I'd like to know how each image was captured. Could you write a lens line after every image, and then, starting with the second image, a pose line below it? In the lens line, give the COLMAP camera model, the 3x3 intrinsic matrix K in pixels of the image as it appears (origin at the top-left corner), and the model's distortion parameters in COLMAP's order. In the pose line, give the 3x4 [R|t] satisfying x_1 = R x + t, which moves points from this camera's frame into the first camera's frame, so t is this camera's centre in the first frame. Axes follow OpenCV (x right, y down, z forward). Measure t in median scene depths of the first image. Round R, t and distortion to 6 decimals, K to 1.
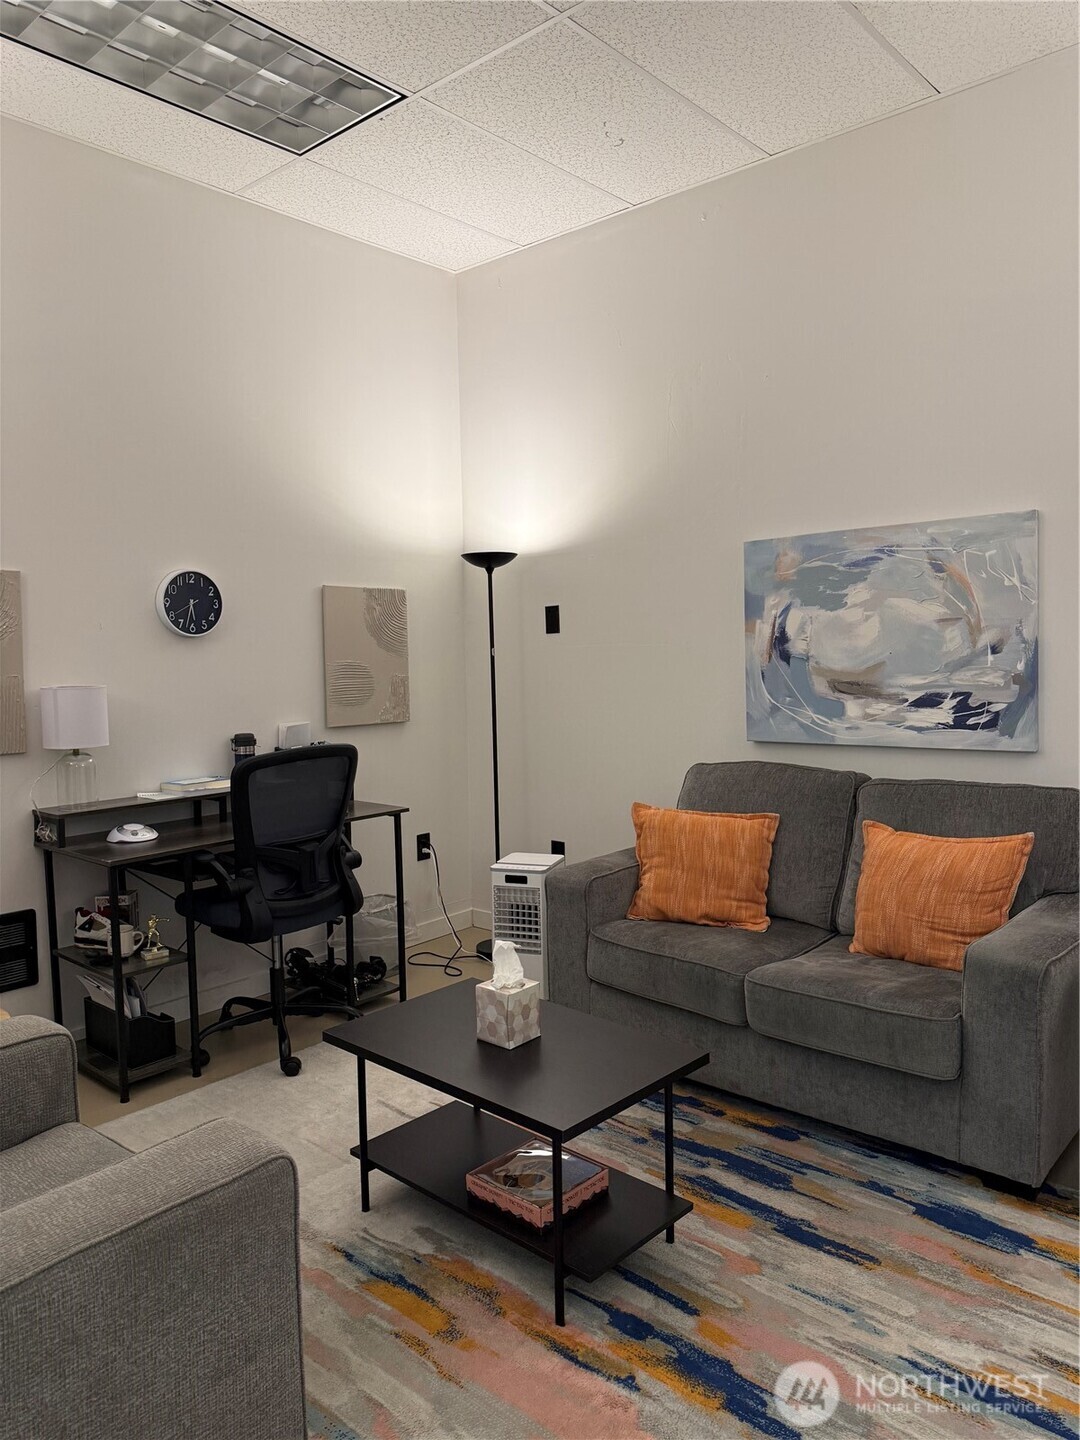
lens RADIAL K [[1019.0, 0, 512.7], [0, 1019.0, 707.2], [0, 0, 1]] dist [0.029747, -0.029691]
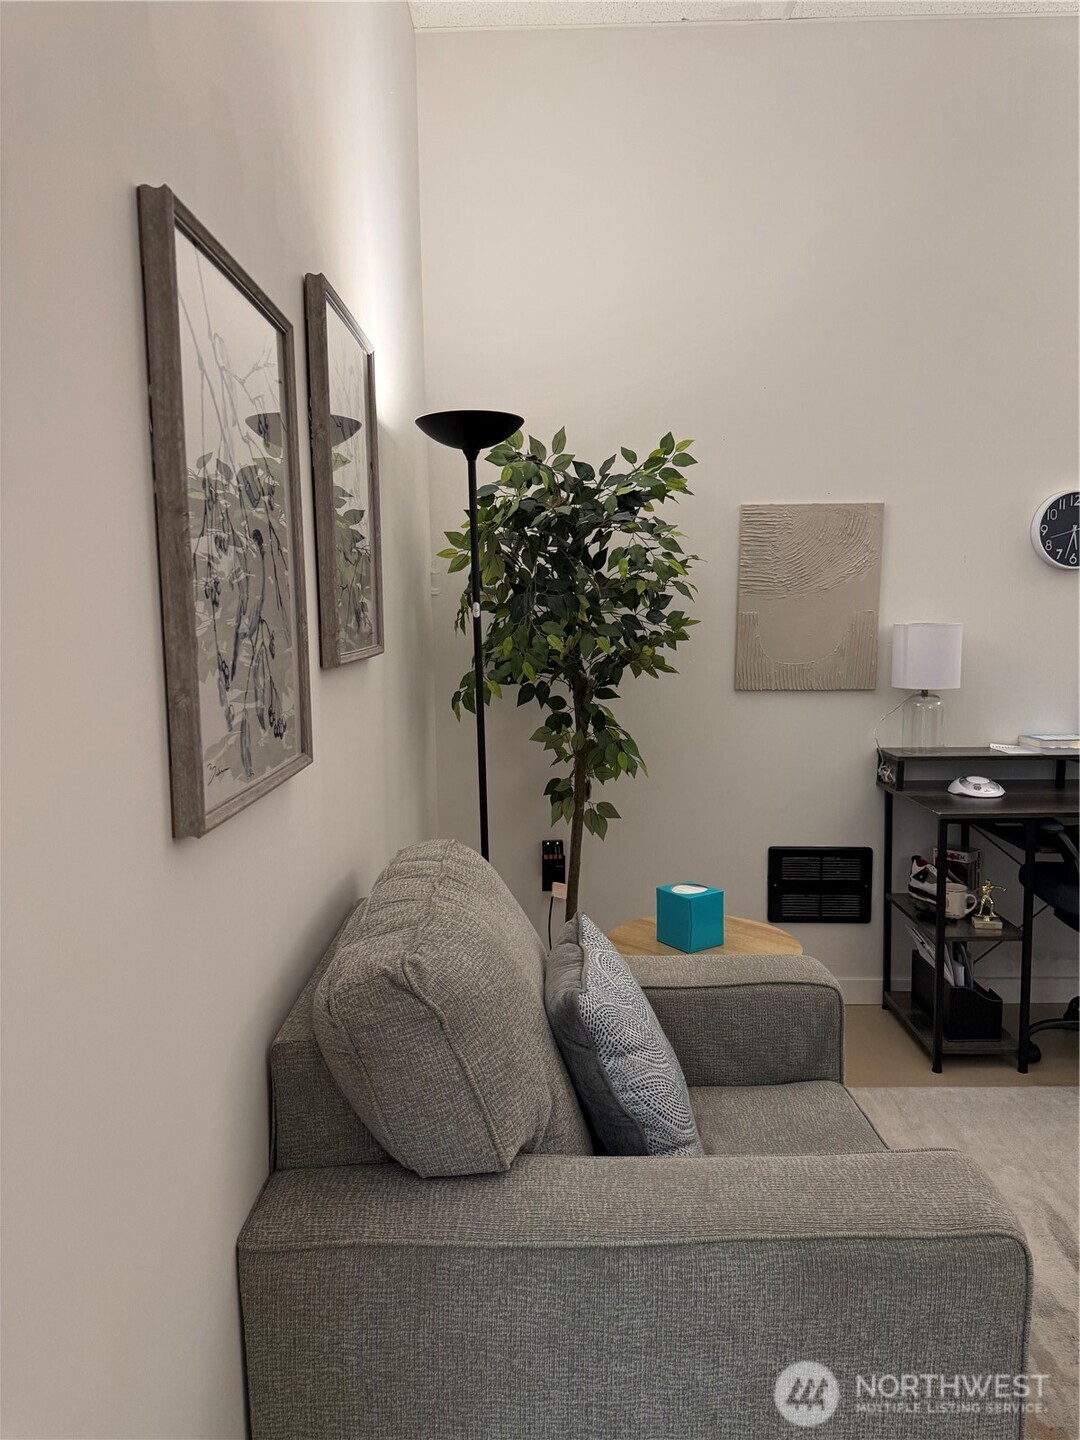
lens RADIAL K [[1019.0, 0, 534.2], [0, 1019.0, 709.4], [0, 0, 1]] dist [0.029747, -0.029691]
pose [[0.672574, 0.089066, -0.734651, 0.027692], [-0.047132, 0.995871, 0.077586, 0.002700], [0.738528, -0.017557, 0.673995, 0.102303]]
